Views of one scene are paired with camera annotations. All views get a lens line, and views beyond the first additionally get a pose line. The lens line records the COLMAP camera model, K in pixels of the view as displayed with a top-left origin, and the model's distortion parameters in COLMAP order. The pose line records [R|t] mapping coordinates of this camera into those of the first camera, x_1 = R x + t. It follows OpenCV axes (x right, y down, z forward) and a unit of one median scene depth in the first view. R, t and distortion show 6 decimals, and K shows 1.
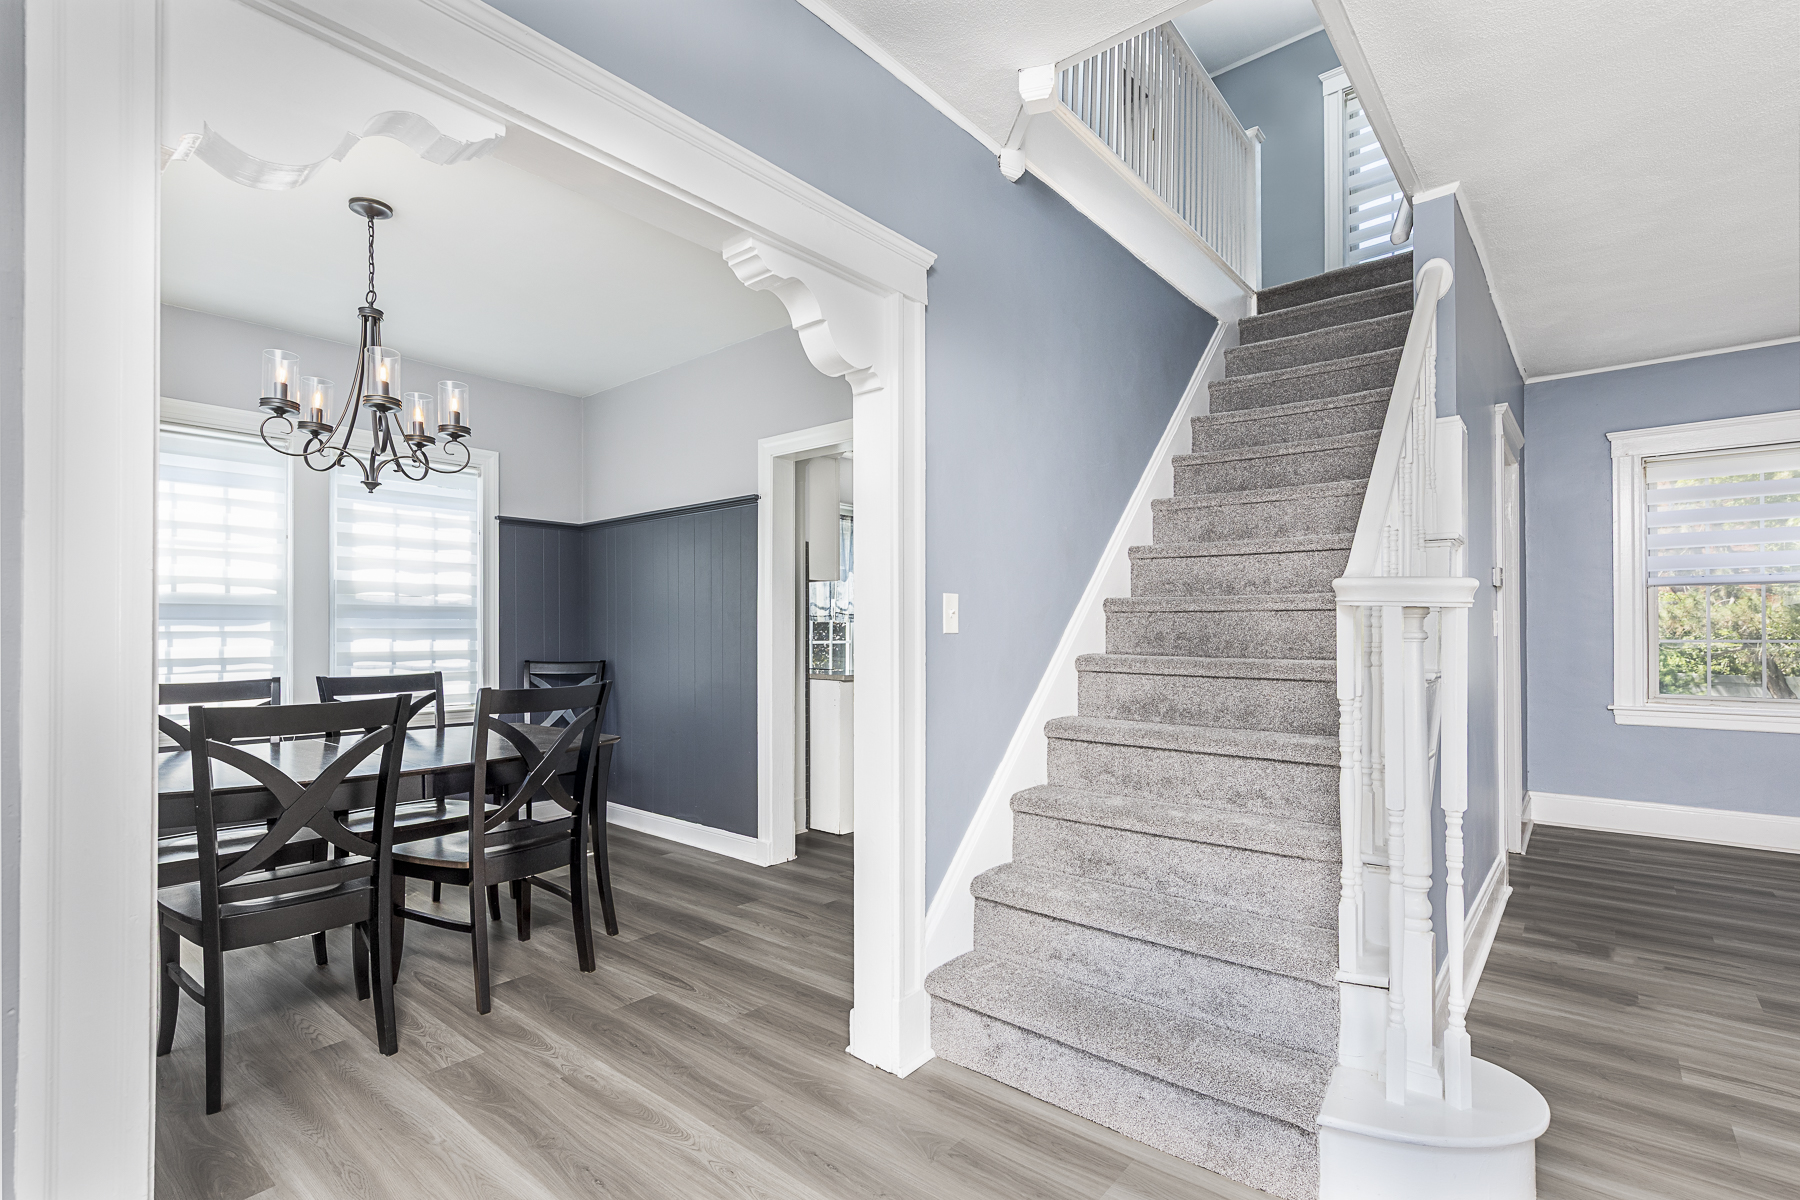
lens RADIAL K [[861.7, 0, 907.7], [0, 861.7, 629.7], [0, 0, 1]] dist [0.012044, 0.001845]
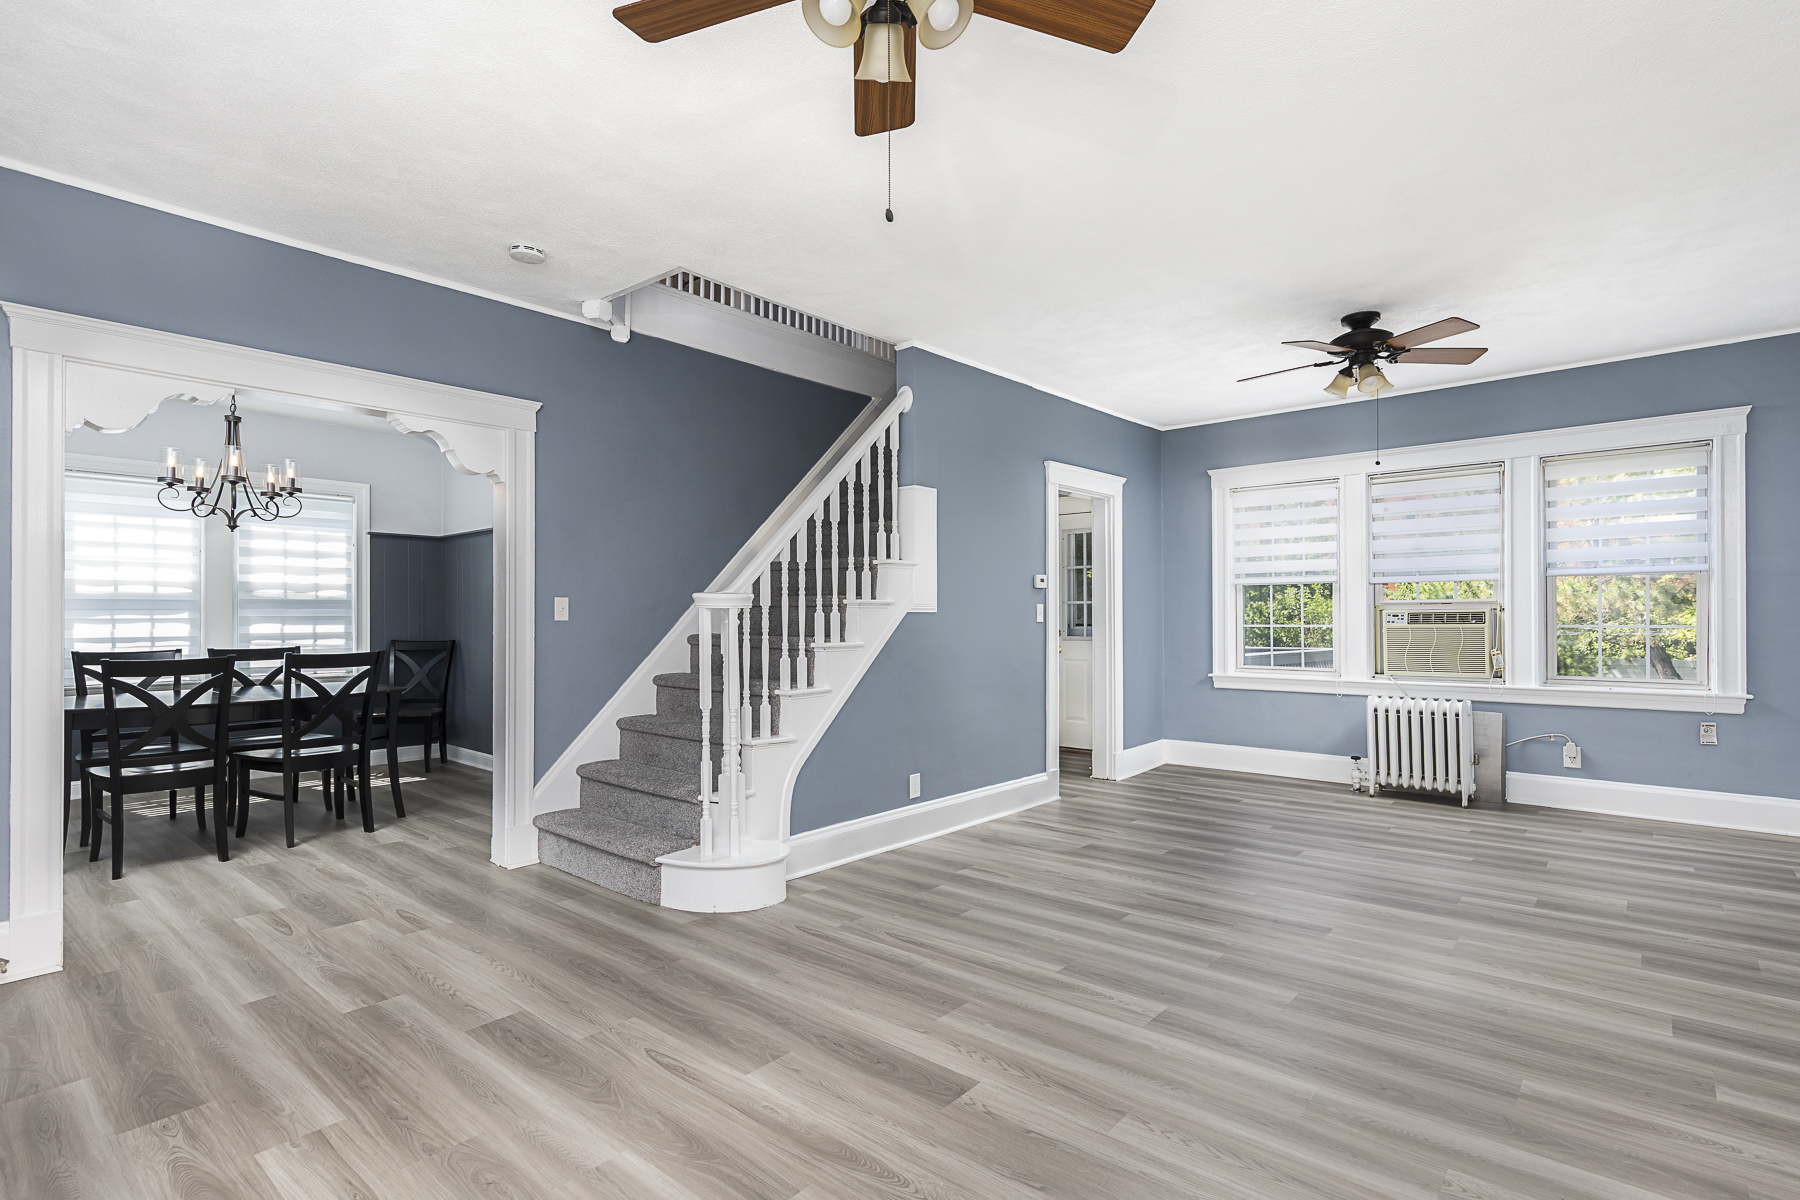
lens RADIAL K [[861.7, 0, 905.5], [0, 861.7, 616.5], [0, 0, 1]] dist [0.012044, 0.001845]
pose [[0.999980, 0.001286, 0.006125, 0.433271], [-0.001298, 0.999997, 0.002023, -0.005850], [-0.006122, -0.002031, 0.999979, -0.429915]]
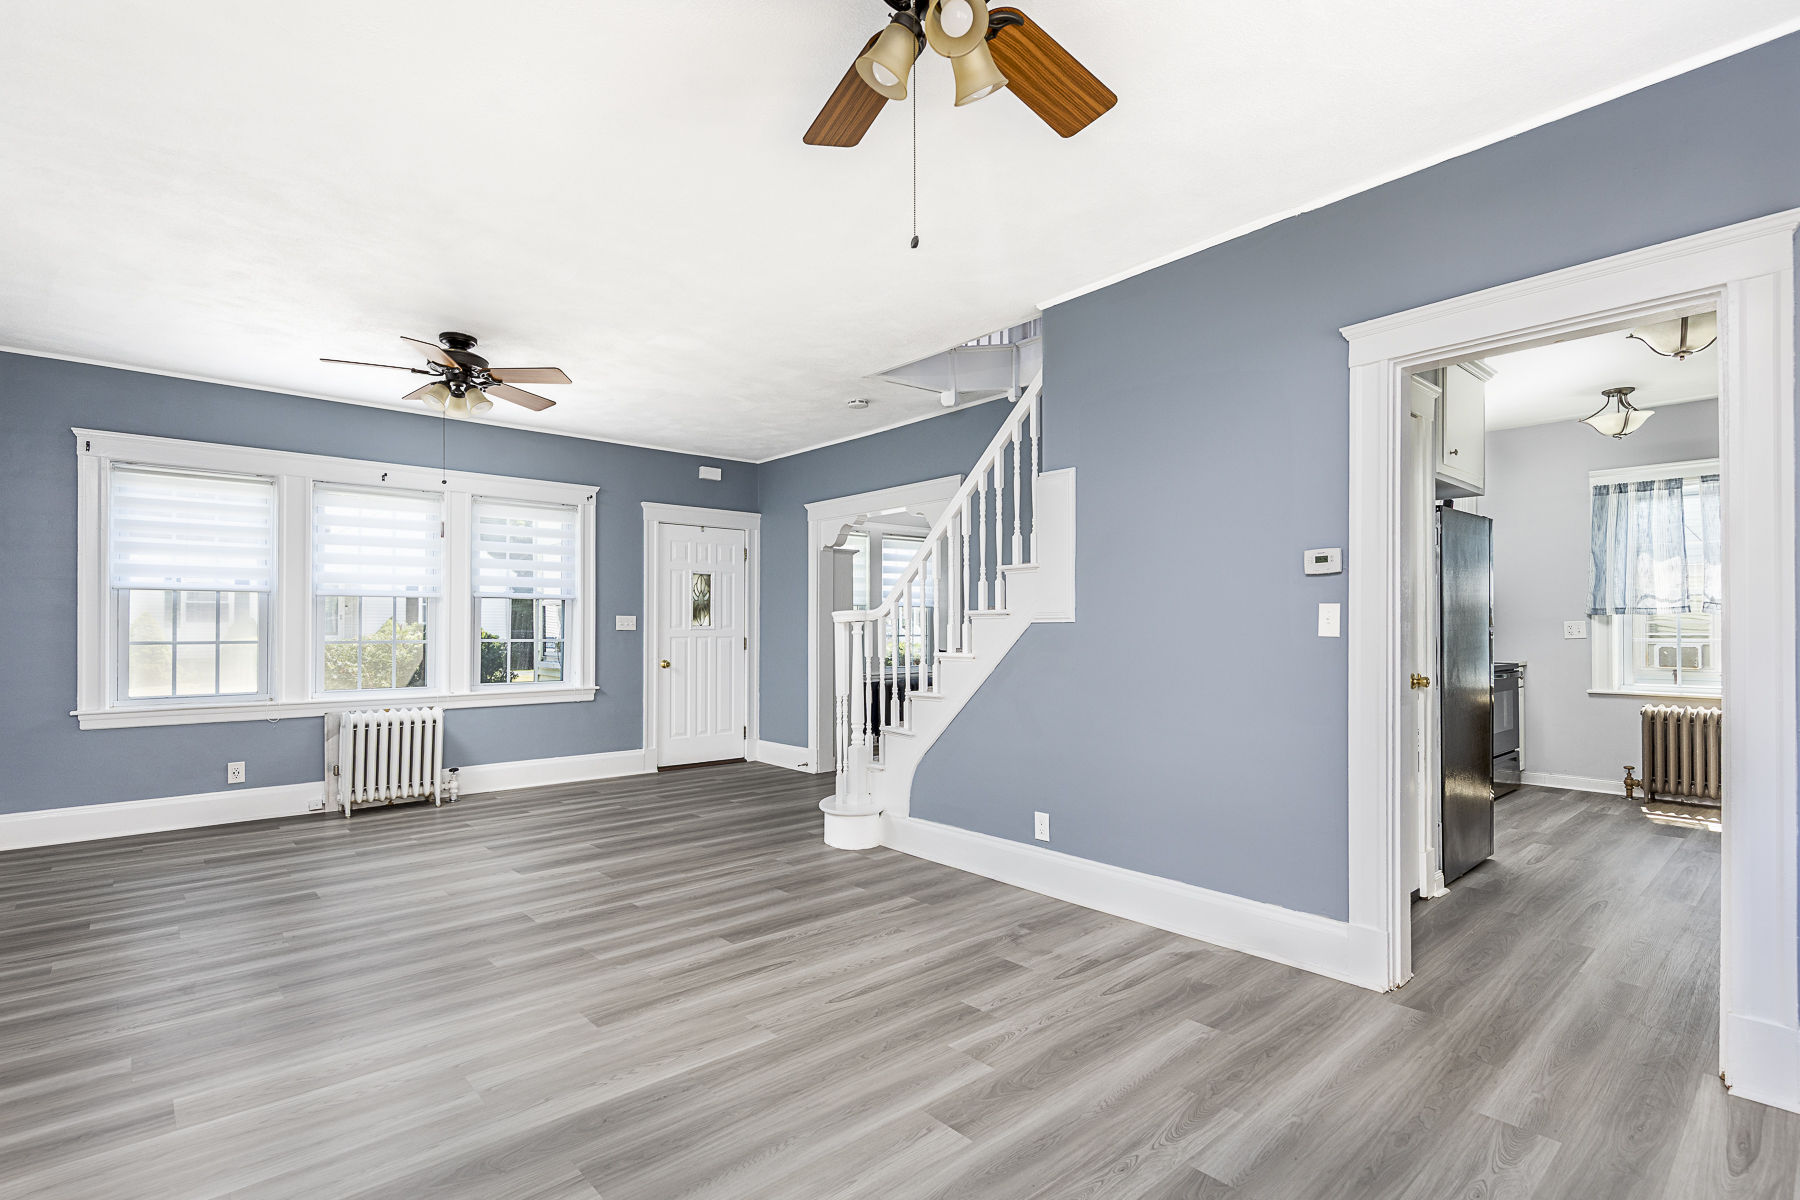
lens RADIAL K [[861.7, 0, 897.9], [0, 861.7, 617.4], [0, 0, 1]] dist [0.012044, 0.001845]
pose [[-0.125235, -0.005050, -0.992114, 1.437076], [0.007495, 0.999954, -0.006036, -0.010006], [0.992099, -0.008192, -0.125191, 0.672039]]
